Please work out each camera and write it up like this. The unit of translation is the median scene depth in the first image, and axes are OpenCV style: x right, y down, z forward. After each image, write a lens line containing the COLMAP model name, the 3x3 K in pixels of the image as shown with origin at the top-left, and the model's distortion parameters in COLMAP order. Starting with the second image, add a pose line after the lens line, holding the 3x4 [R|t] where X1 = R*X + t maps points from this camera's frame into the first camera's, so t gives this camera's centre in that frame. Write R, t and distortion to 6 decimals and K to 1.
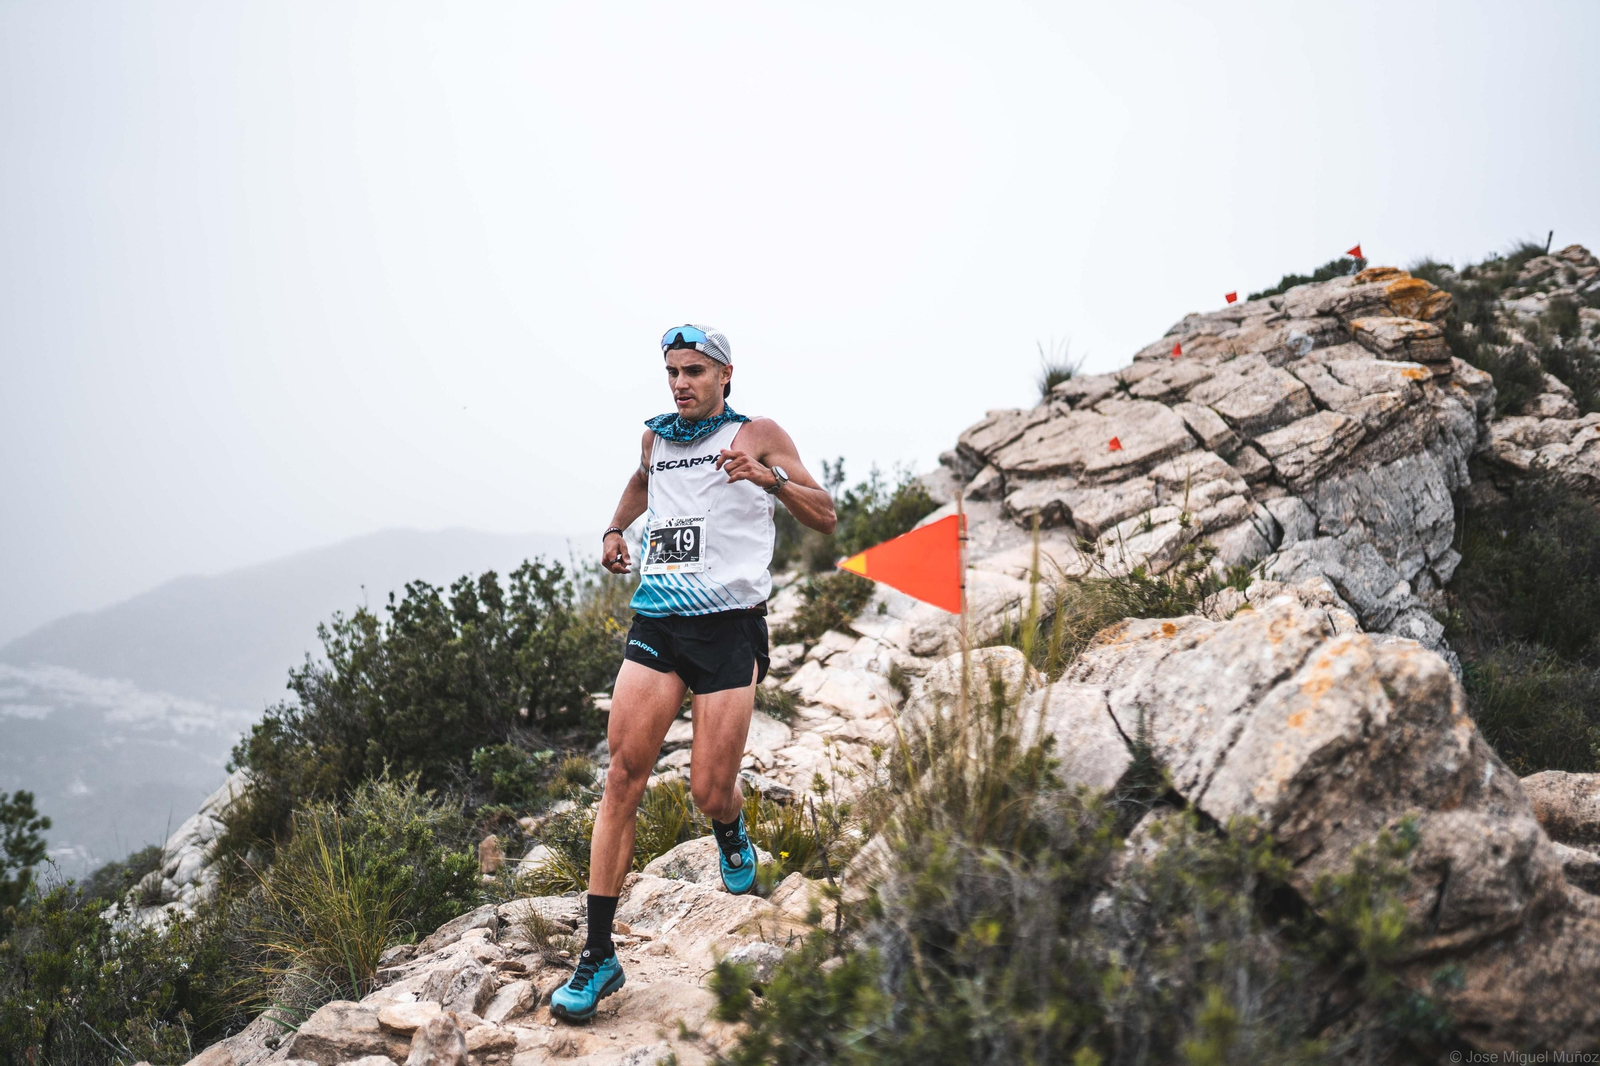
lens RADIAL K [[1533.4, 0, 776.0], [0, 1533.4, 525.5], [0, 0, 1]] dist [-0.037451, 0.000000]
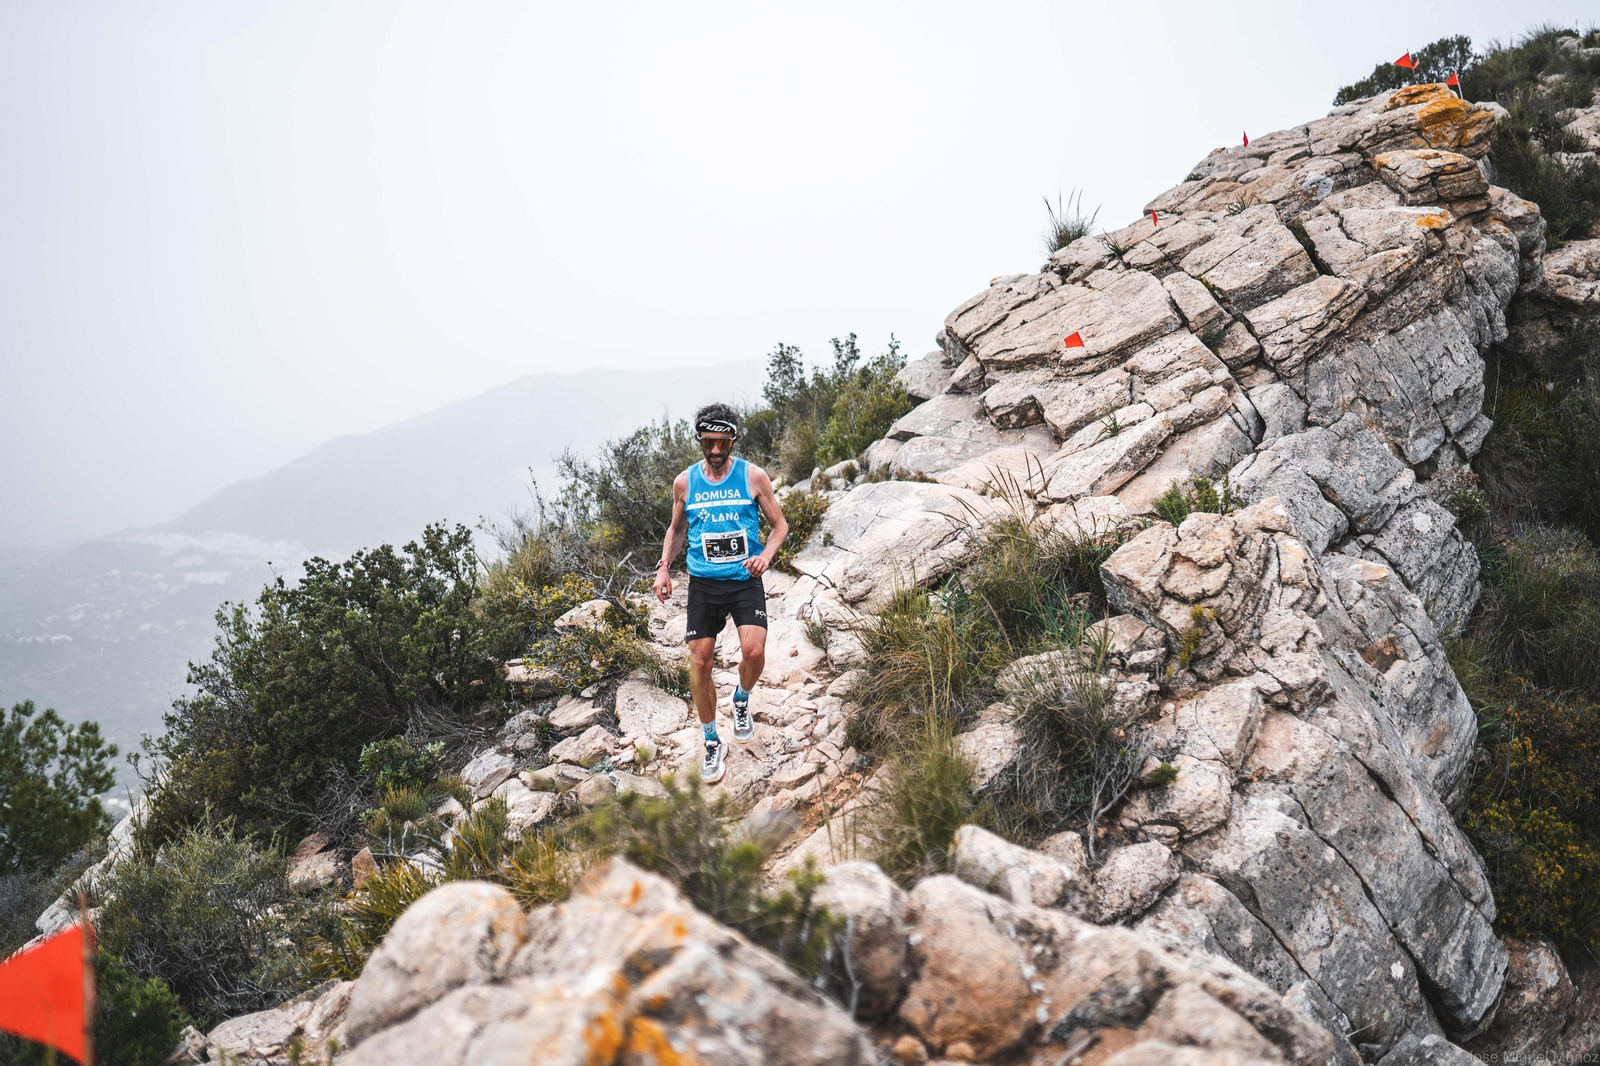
lens RADIAL K [[1533.4, 0, 786.4], [0, 1533.4, 523.9], [0, 0, 1]] dist [-0.037451, 0.000000]
pose [[0.993603, -0.068539, -0.089747, 0.120675], [0.078431, 0.990633, 0.111784, -0.057339], [0.081245, -0.118108, 0.989672, 0.076229]]
